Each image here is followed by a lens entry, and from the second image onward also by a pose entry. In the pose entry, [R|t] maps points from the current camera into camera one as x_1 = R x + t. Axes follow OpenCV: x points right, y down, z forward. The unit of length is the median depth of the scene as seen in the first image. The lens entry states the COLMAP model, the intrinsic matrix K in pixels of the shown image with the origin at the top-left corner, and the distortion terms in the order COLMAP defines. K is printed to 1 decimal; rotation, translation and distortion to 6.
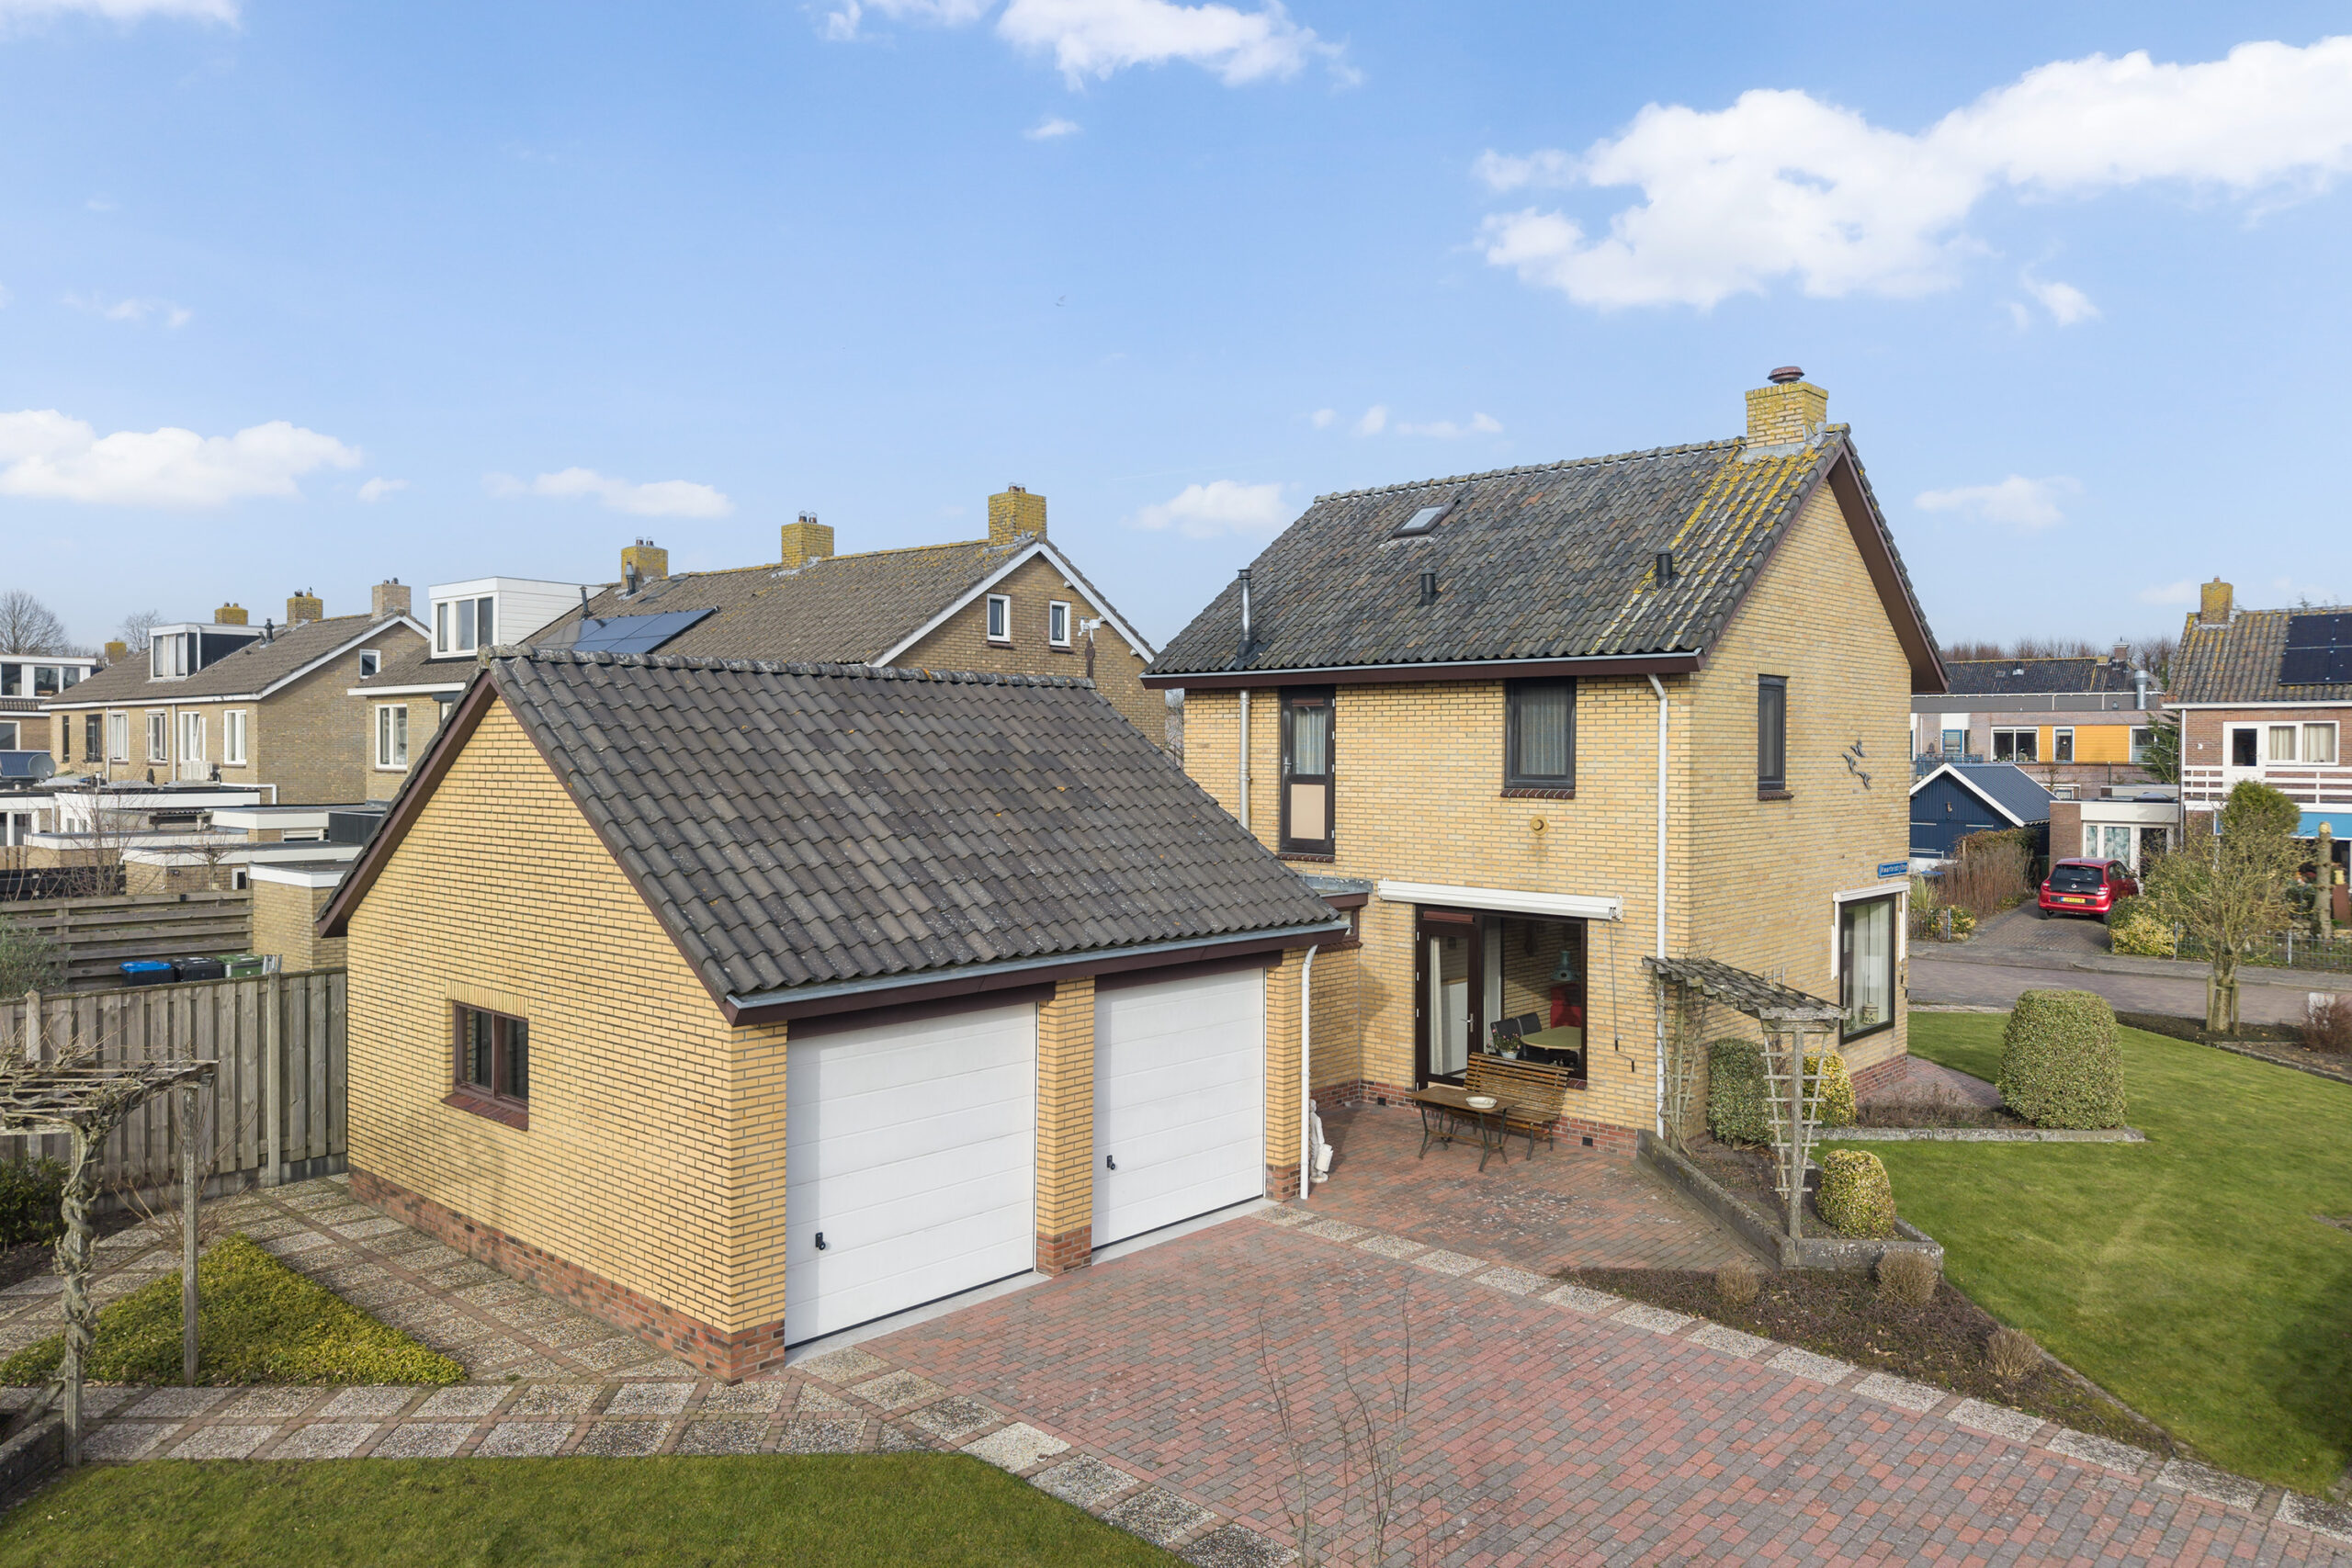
lens RADIAL K [[1571.1, 0, 1176.0], [0, 1571.1, 784.0], [0, 0, 1]] dist [-0.000320, 0.004781]
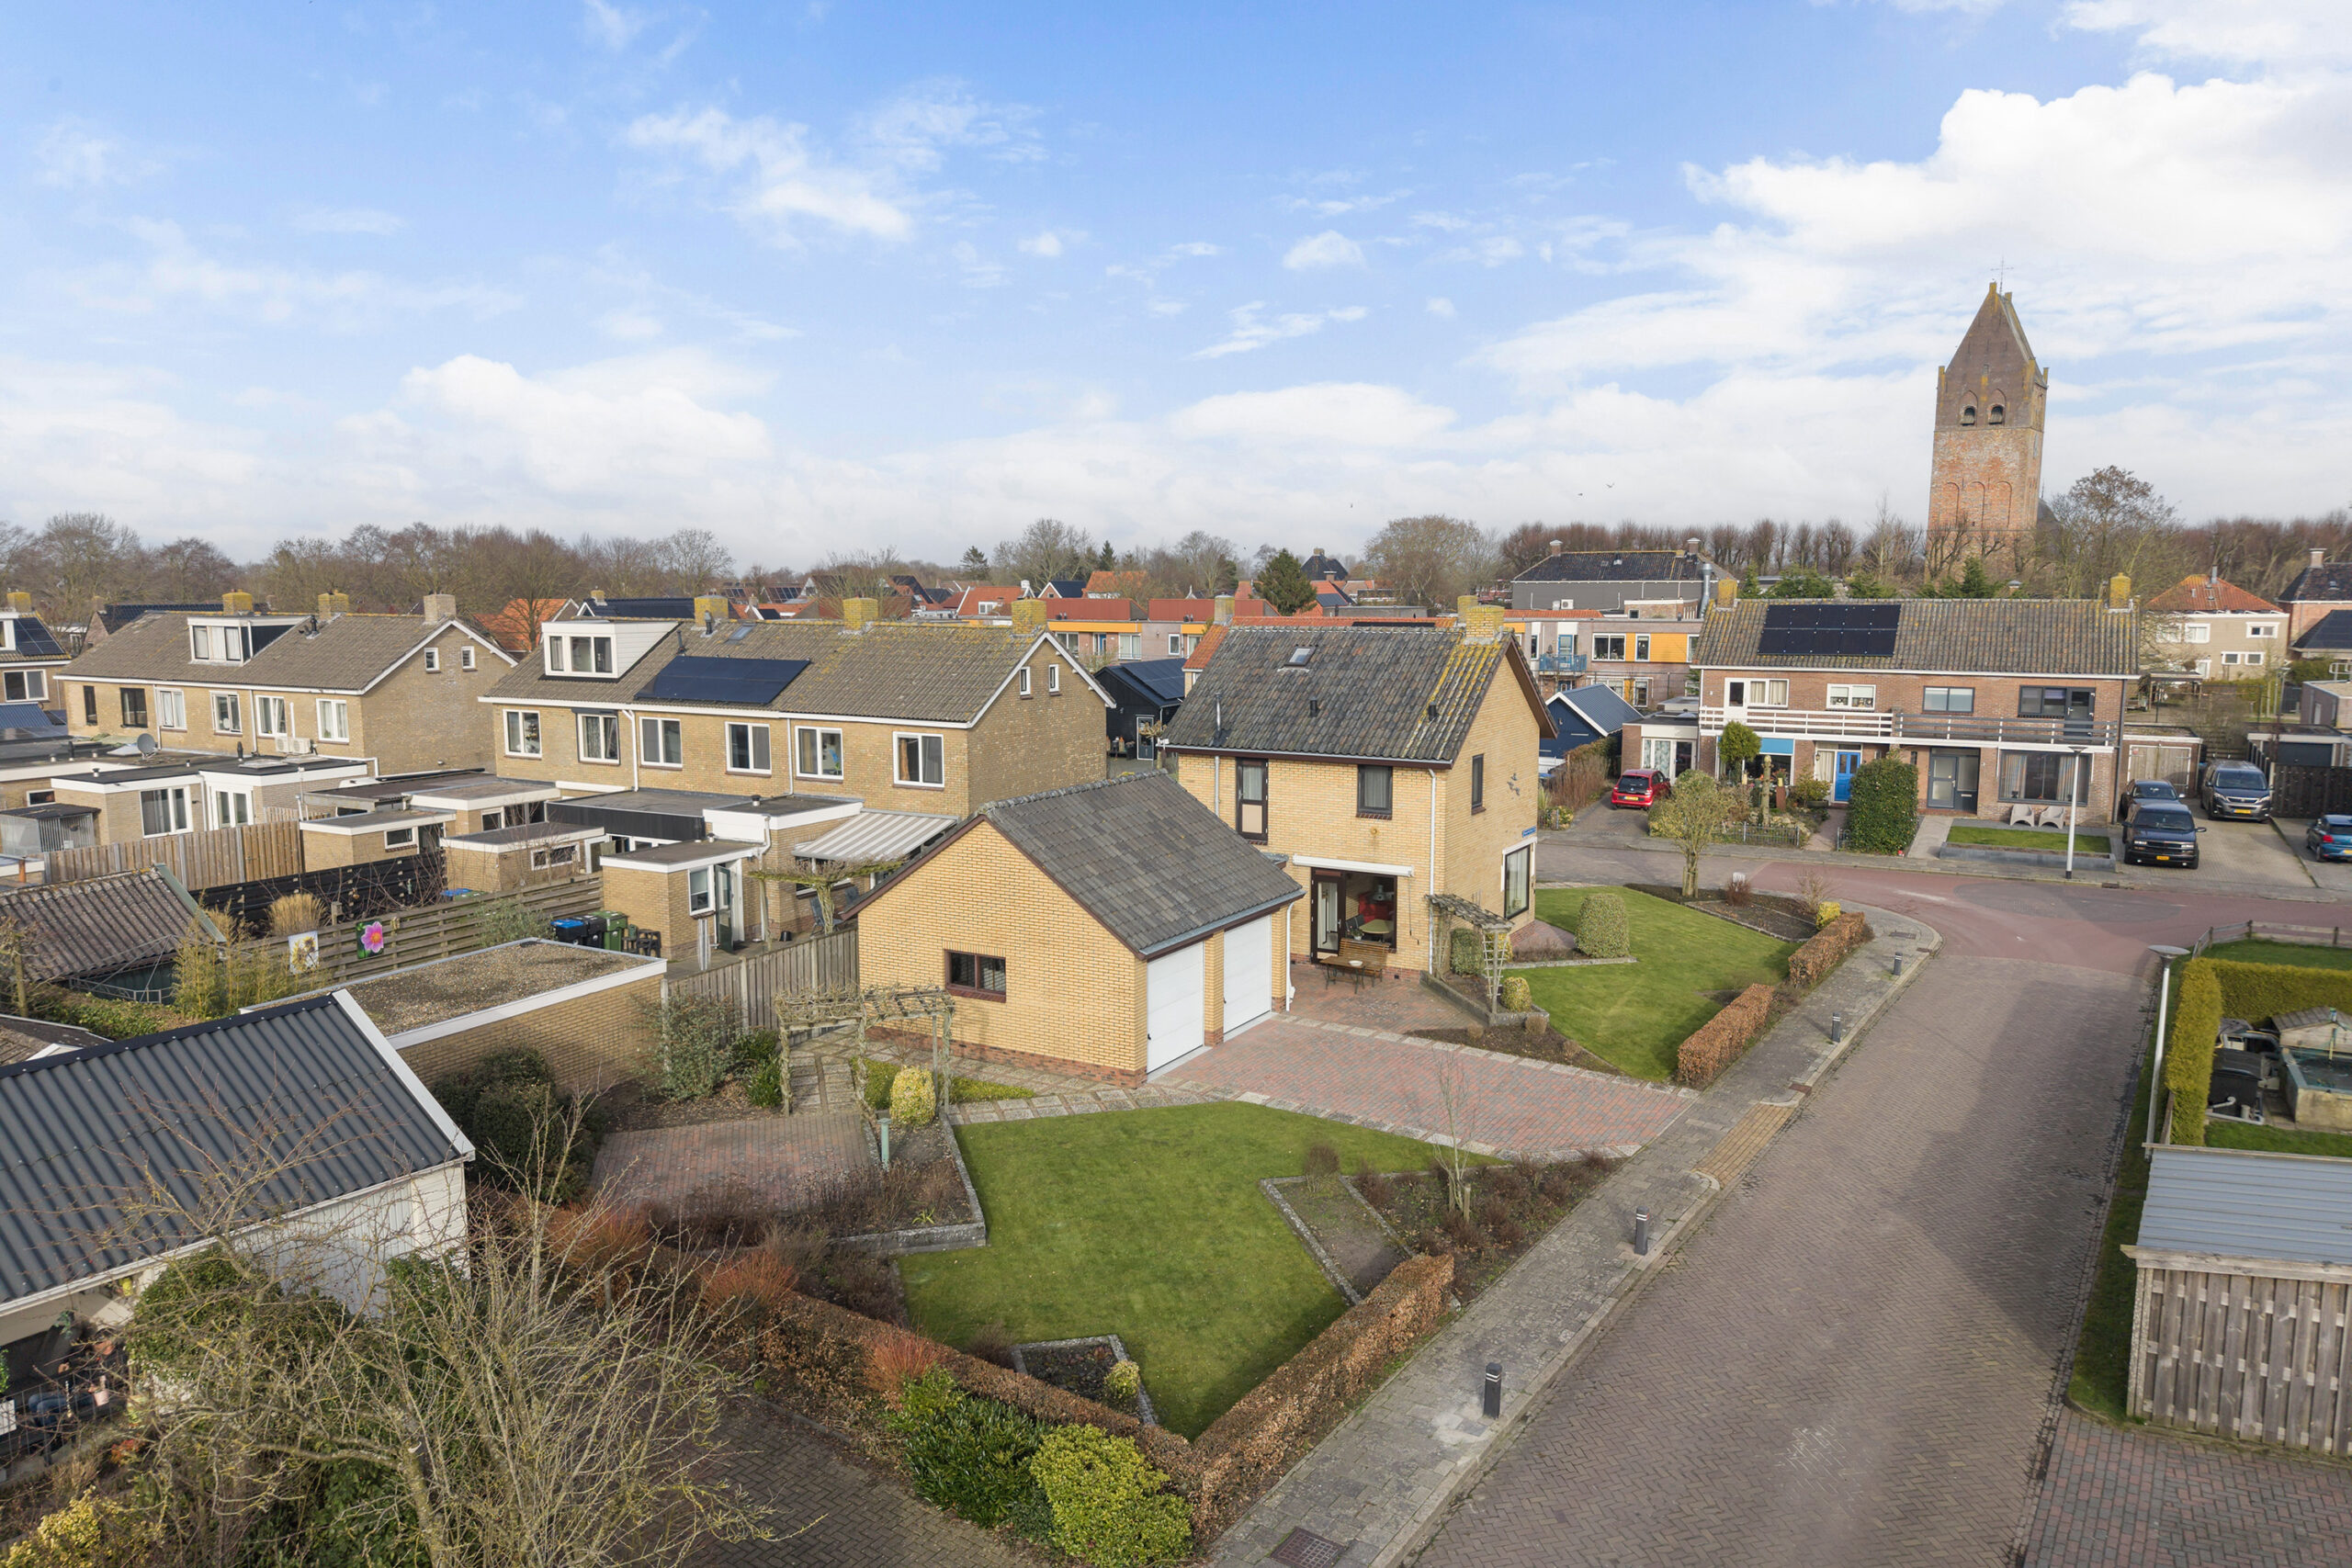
lens RADIAL K [[1527.3, 0, 1176.0], [0, 1527.3, 784.0], [0, 0, 1]] dist [0.052334, -0.000375]
pose [[0.978041, -0.033276, 0.205740, -0.458546], [0.010995, 0.994035, 0.108507, -0.267397], [-0.208123, -0.103862, 0.972573, -0.954186]]
